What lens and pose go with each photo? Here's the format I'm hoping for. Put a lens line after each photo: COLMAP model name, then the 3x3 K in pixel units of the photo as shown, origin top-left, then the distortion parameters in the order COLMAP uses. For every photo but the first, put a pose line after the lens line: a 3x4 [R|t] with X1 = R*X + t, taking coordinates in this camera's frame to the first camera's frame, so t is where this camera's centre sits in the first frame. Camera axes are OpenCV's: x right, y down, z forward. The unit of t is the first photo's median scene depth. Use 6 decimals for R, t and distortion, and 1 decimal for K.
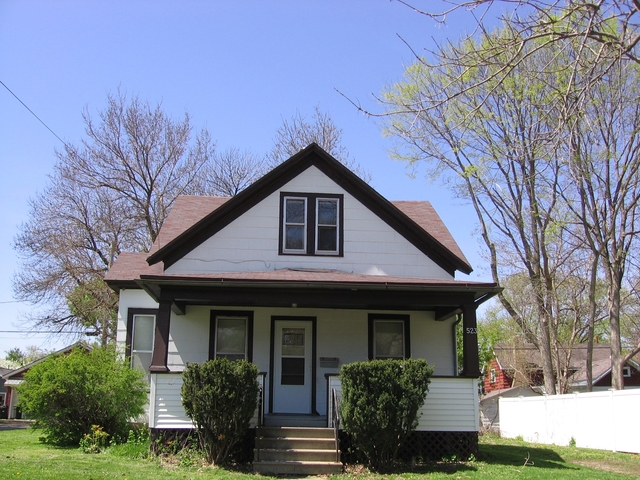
lens RADIAL K [[659.8, 0, 316.9], [0, 659.8, 252.3], [0, 0, 1]] dist [-0.159404, 0.103258]
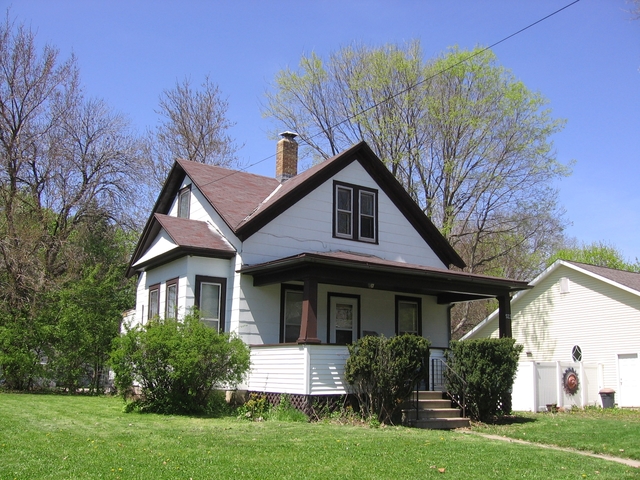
lens RADIAL K [[659.8, 0, 316.9], [0, 659.8, 252.3], [0, 0, 1]] dist [-0.159404, 0.103258]
pose [[0.877361, 0.091494, 0.471027, -0.599354], [-0.117990, 0.992649, 0.026960, 0.001911], [-0.465098, -0.079230, 0.881707, 0.031114]]
